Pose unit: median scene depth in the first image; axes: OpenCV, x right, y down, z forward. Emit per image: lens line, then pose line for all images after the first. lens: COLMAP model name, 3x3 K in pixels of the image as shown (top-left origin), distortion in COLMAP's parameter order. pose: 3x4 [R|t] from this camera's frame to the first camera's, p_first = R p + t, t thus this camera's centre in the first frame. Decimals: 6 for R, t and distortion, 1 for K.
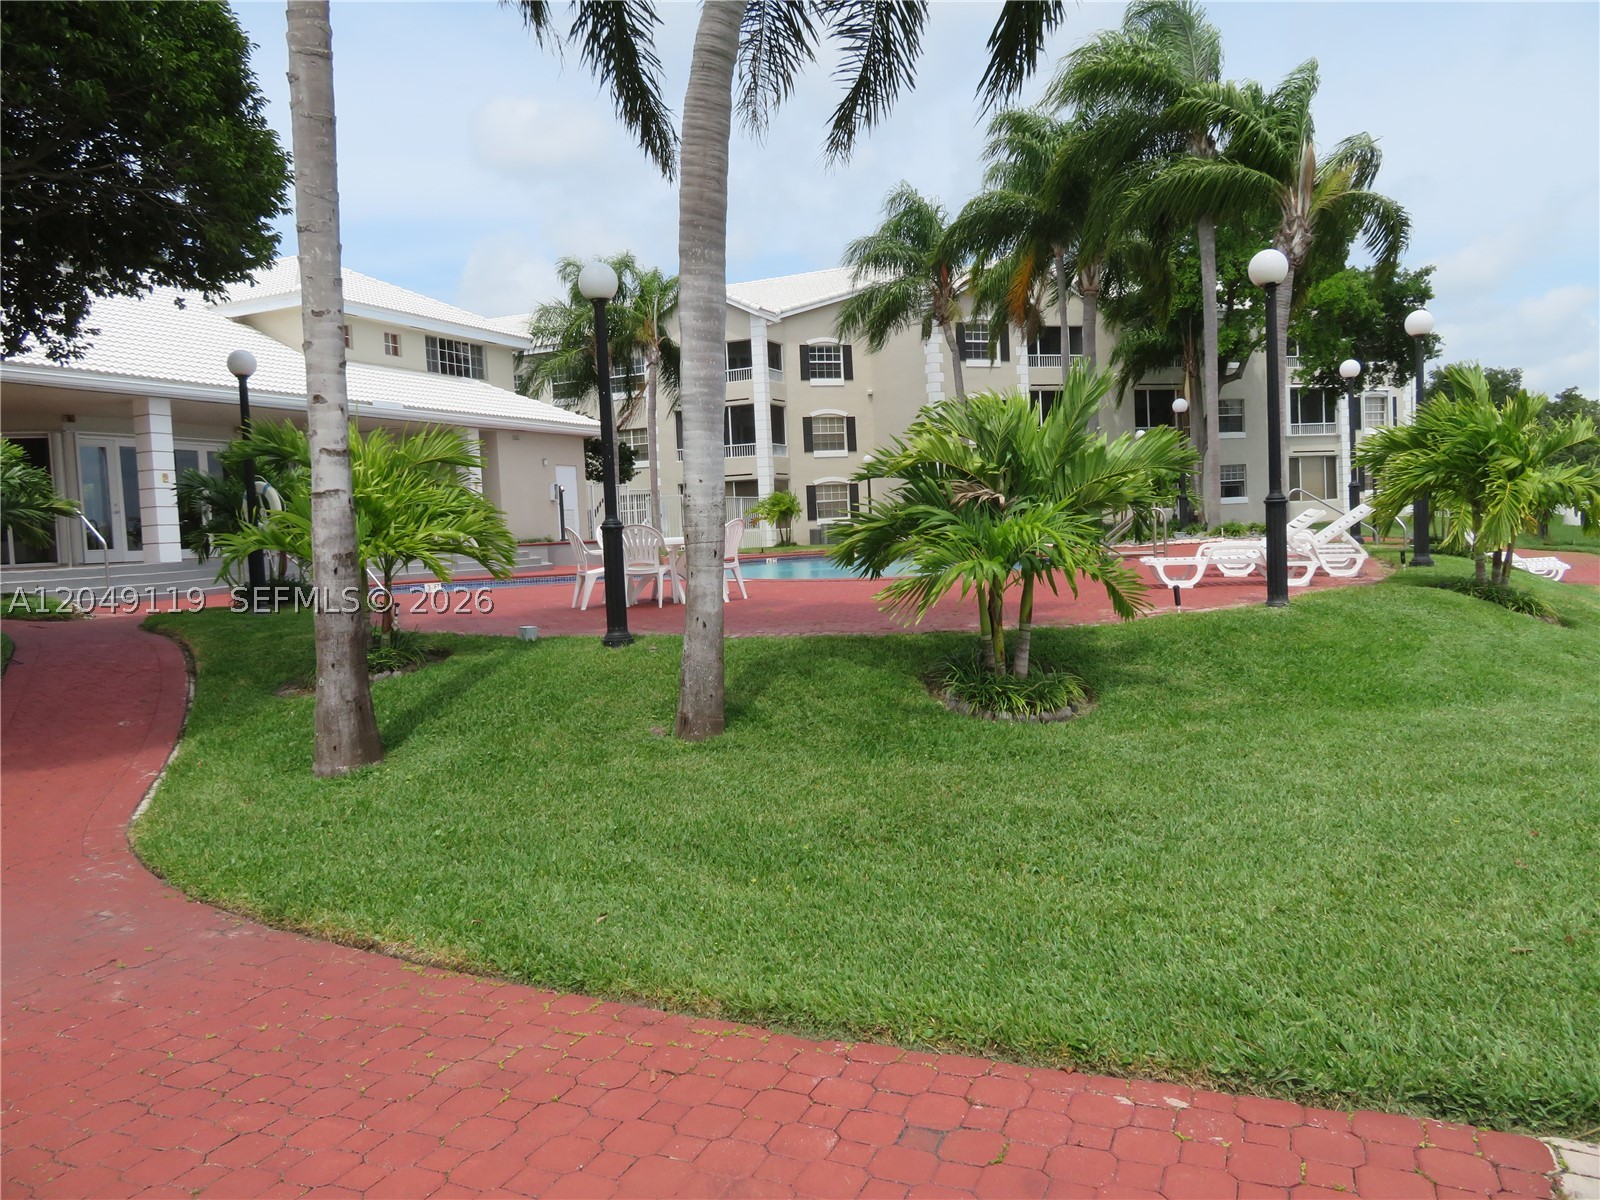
lens RADIAL K [[1136.1, 0, 791.3], [0, 1136.1, 597.2], [0, 0, 1]] dist [0.000501, -0.007094]
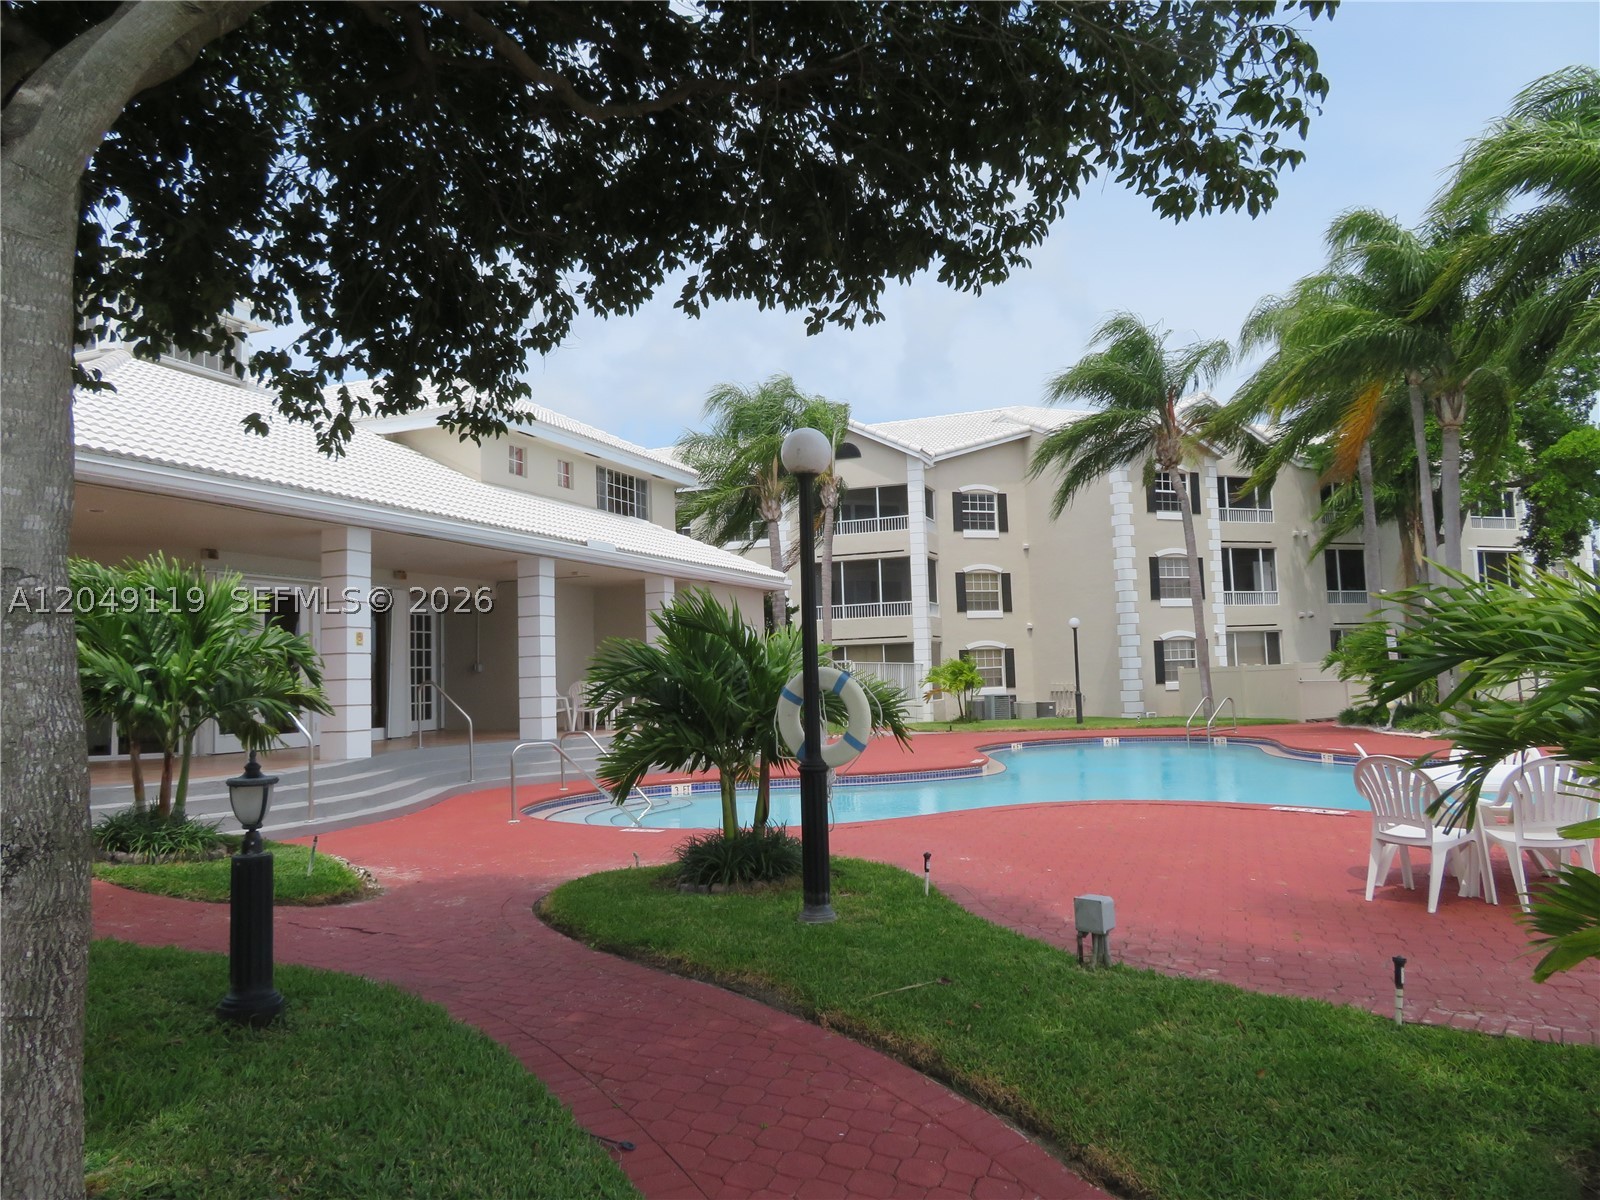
lens RADIAL K [[1136.1, 0, 805.4], [0, 1136.1, 604.2], [0, 0, 1]] dist [0.000501, -0.007094]
pose [[0.998731, 0.015543, 0.047913, -0.153593], [-0.009112, 0.991256, -0.131636, -0.018055], [-0.049540, 0.131032, 0.990140, 0.143440]]
